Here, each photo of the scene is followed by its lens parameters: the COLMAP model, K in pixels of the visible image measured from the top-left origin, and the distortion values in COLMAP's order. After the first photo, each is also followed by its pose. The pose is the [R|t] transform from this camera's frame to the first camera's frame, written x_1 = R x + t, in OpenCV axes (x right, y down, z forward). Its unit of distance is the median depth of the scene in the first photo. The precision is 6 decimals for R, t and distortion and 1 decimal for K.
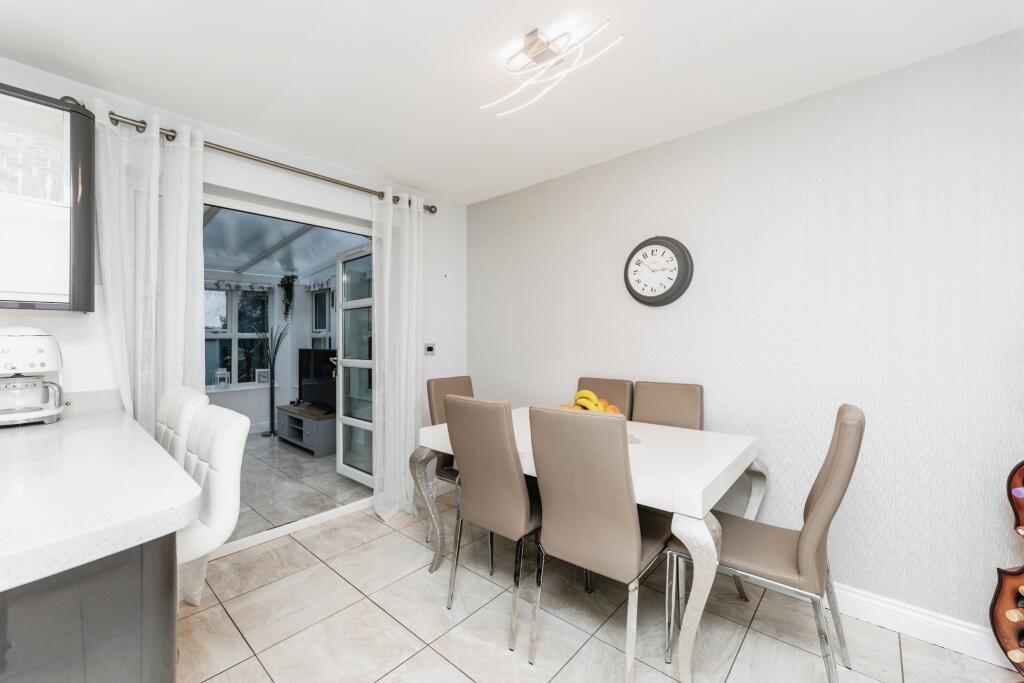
lens RADIAL K [[408.8, 0, 517.7], [0, 408.8, 326.3], [0, 0, 1]] dist [0.010599, -0.000002]
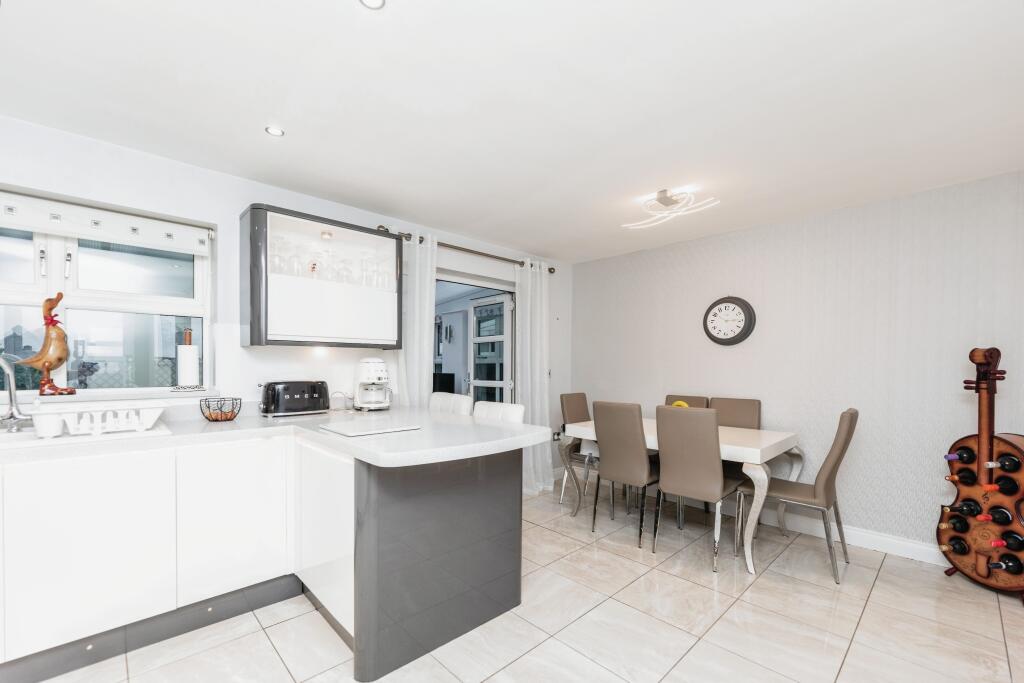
lens RADIAL K [[420.5, 0, 515.3], [0, 420.5, 364.9], [0, 0, 1]] dist [-0.001489, -0.000328]
pose [[0.995130, 0.011417, -0.097907, -0.297630], [-0.008629, 0.999546, 0.028860, -0.020135], [0.098192, -0.027875, 0.994777, -0.625151]]
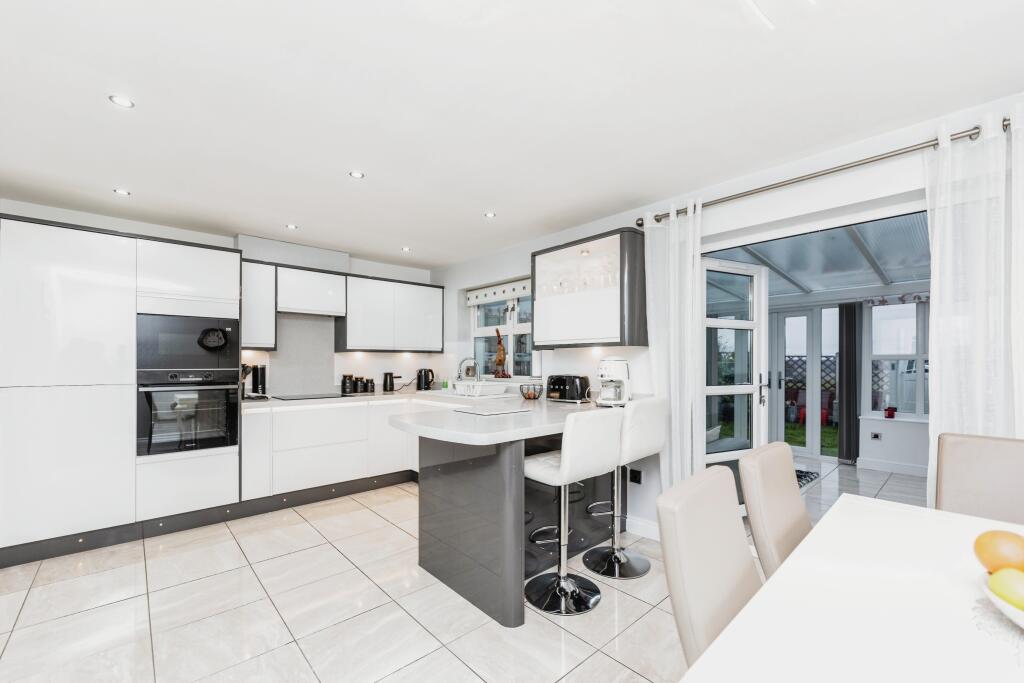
lens RADIAL K [[420.5, 0, 515.3], [0, 420.5, 364.9], [0, 0, 1]] dist [-0.001489, -0.000328]
pose [[-0.108960, 0.018786, -0.993869, 0.571546], [0.033154, 0.999334, 0.015255, -0.002764], [0.993493, -0.031289, -0.109511, 0.569882]]
